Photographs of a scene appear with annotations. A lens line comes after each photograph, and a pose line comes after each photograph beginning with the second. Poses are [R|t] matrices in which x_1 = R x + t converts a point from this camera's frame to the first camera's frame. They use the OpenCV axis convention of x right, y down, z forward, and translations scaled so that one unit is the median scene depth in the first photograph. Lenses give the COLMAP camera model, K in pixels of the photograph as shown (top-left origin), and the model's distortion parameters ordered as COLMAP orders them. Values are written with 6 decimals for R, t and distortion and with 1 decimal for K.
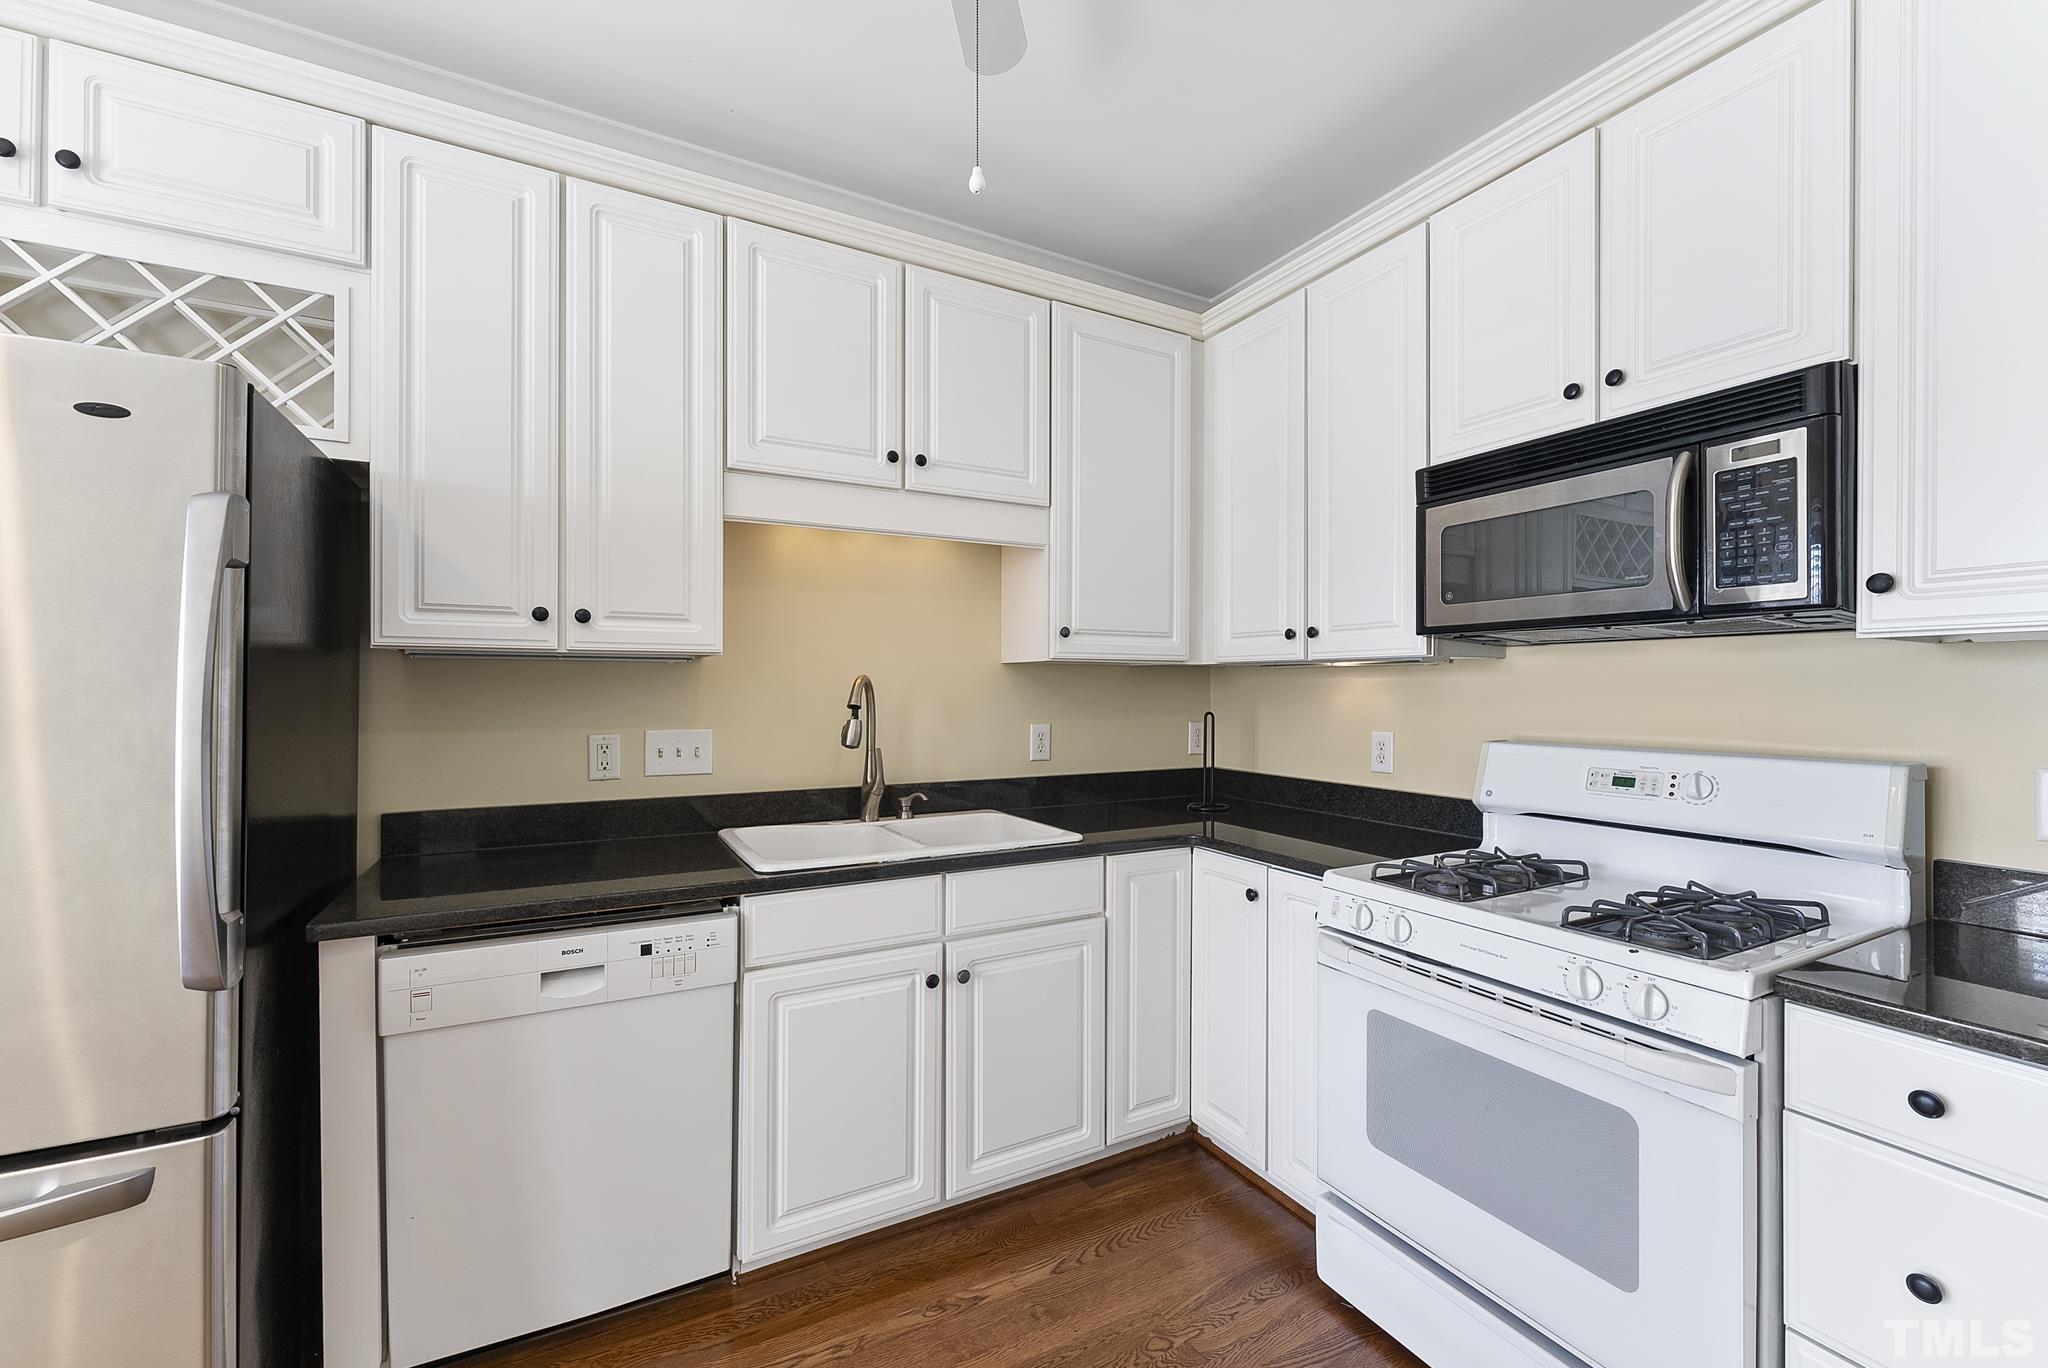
lens RADIAL K [[817.3, 0, 1016.1], [0, 817.3, 692.1], [0, 0, 1]] dist [0.001272, 0.000138]
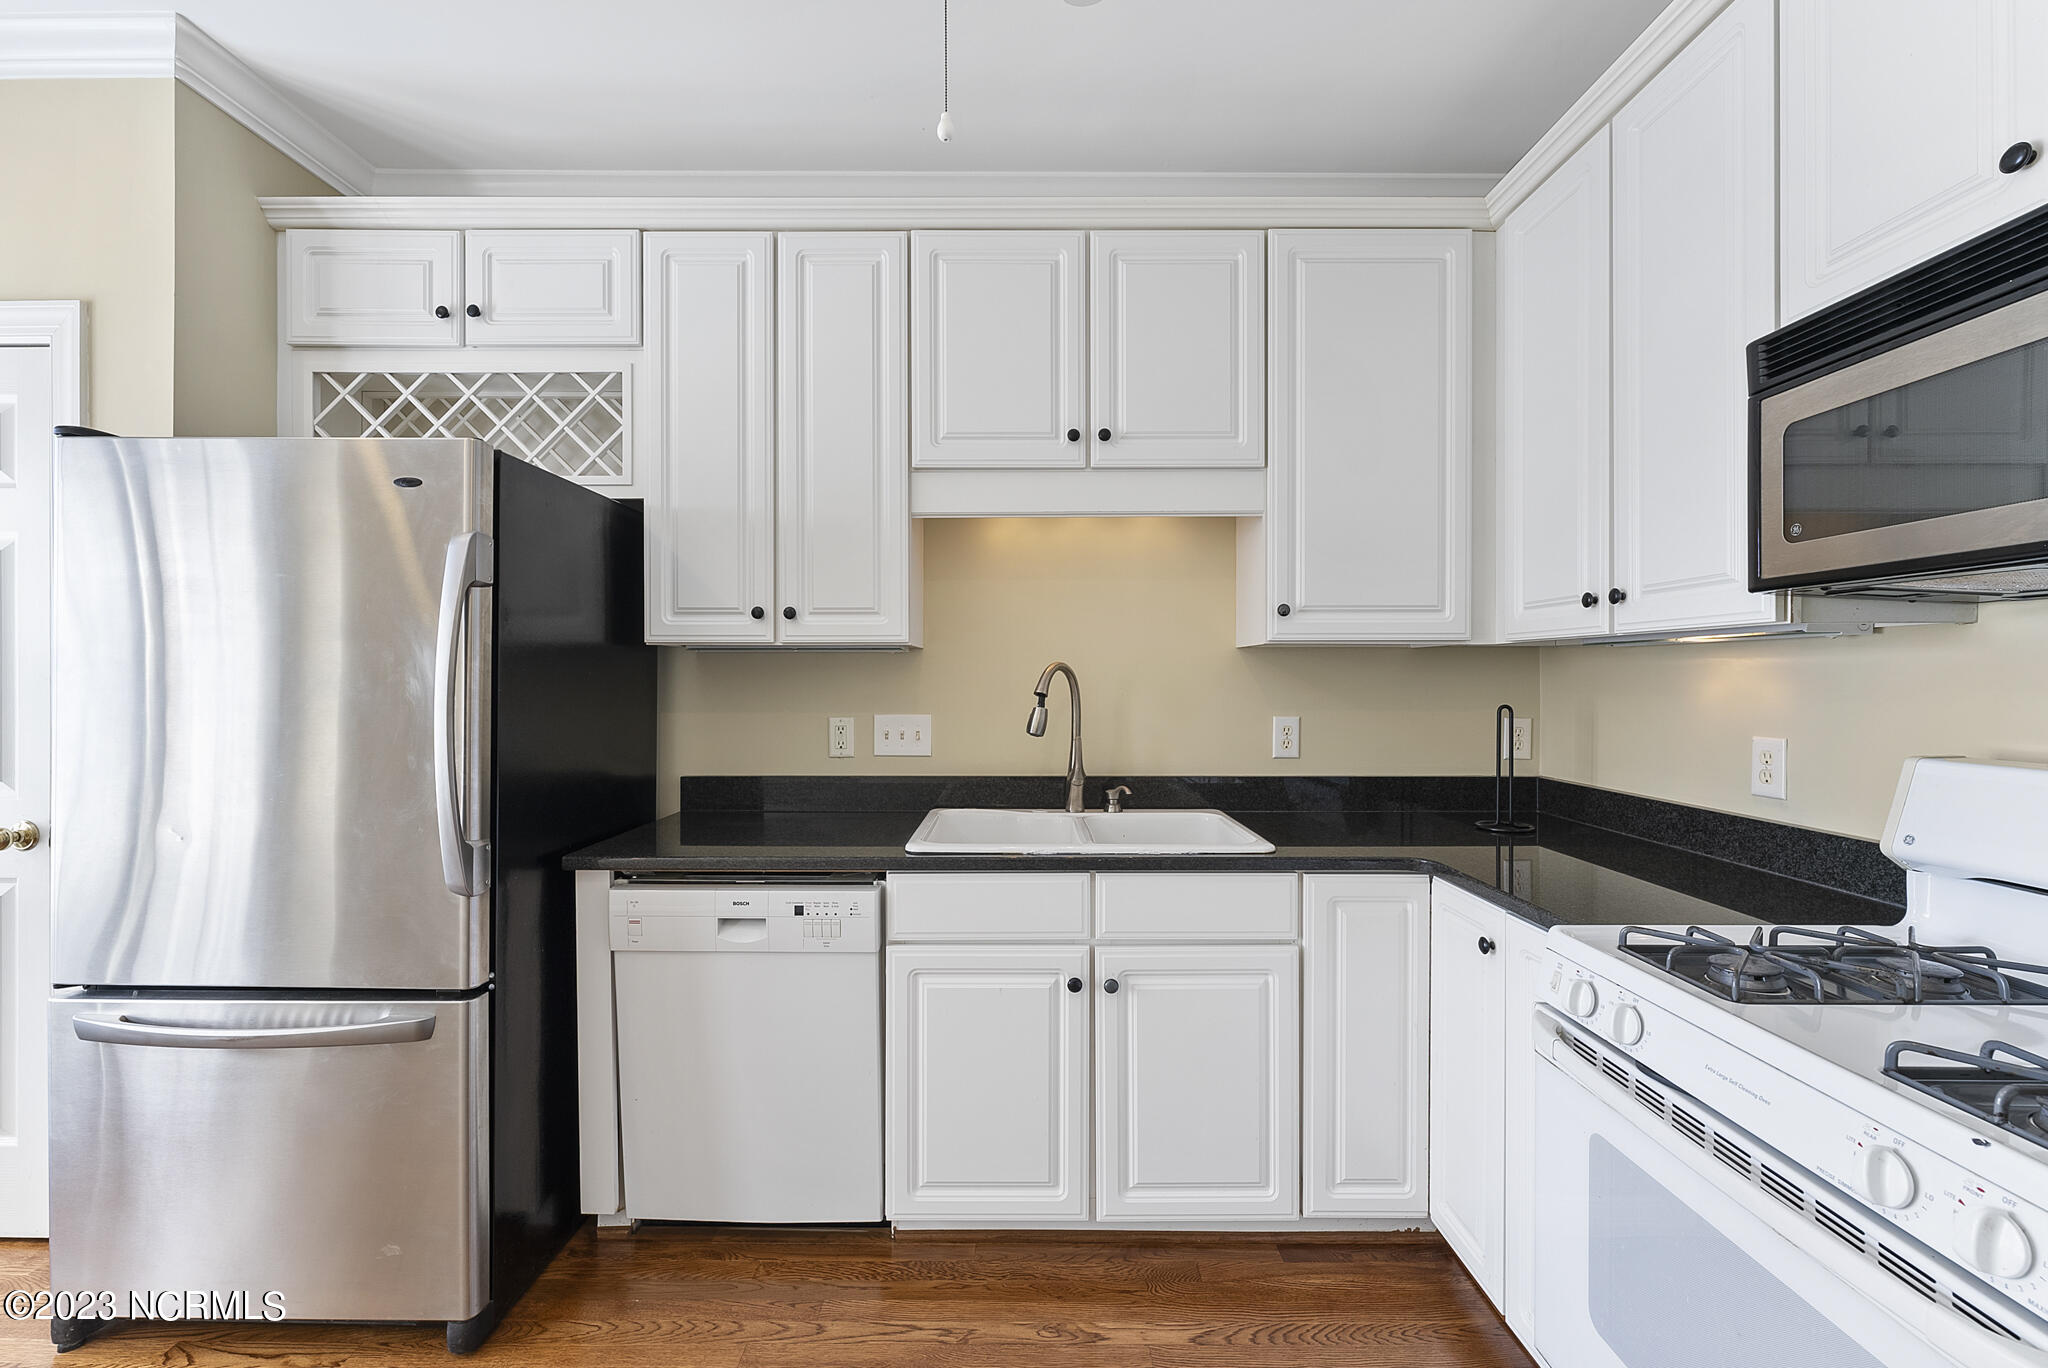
lens RADIAL K [[822.4, 0, 1024.0], [0, 822.4, 684.0], [0, 0, 1]] dist [0.001450, -0.000267]
pose [[0.881720, 0.001165, -0.471771, 0.288543], [-0.000158, 0.999998, 0.002175, 0.003676], [0.471772, -0.001843, 0.881719, 0.131884]]
